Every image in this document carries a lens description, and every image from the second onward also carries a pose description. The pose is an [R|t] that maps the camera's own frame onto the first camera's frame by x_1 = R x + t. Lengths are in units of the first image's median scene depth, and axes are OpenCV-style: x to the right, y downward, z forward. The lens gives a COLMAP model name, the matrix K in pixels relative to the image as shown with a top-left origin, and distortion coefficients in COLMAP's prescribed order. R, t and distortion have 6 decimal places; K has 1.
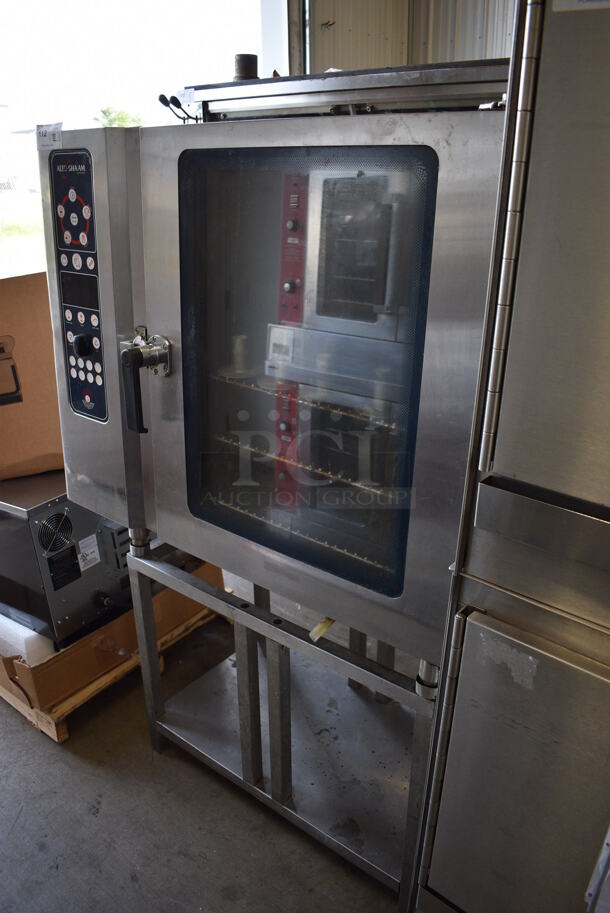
lens RADIAL K [[704.4, 0, 313.4], [0, 704.4, 460.7], [0, 0, 1]] dist [-0.098680, 0.014090]
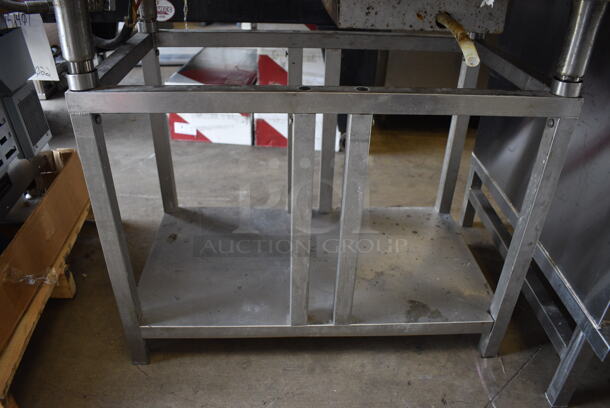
lens RADIAL K [[470.6, 0, 304.6], [0, 470.6, 207.7], [0, 0, 1]] dist [-0.098680, 0.014090]
pose [[0.758605, -0.335306, 0.558648, -0.477177], [0.230458, 0.940074, 0.251295, 0.231141], [-0.609432, -0.061888, 0.790420, 0.689890]]
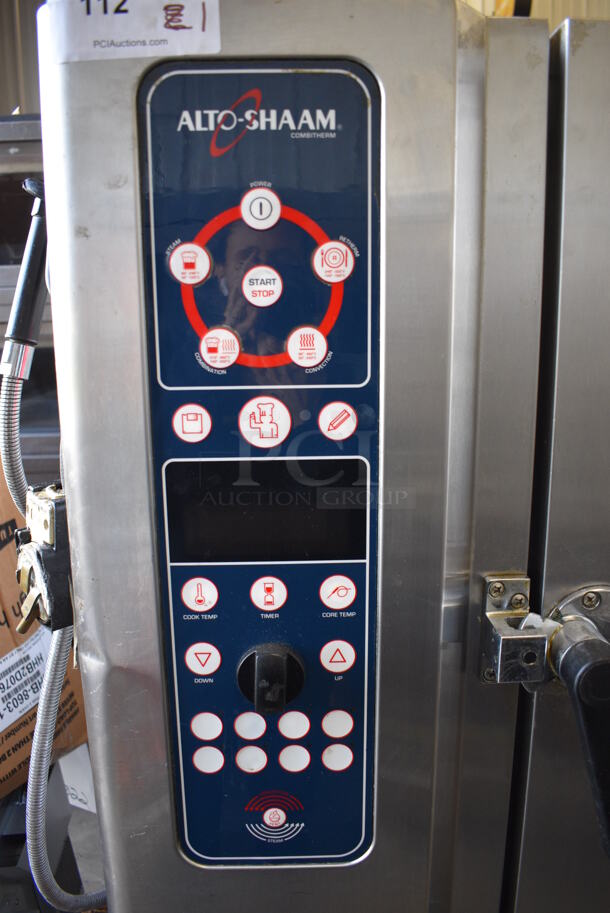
lens RADIAL K [[704.4, 0, 306.0], [0, 704.4, 458.9], [0, 0, 1]] dist [-0.098680, 0.014090]
pose [[0.774072, -0.164819, 0.611266, -0.526520], [0.260460, 0.962930, -0.070192, -0.247346], [-0.577038, 0.213544, 0.788306, 0.750431]]
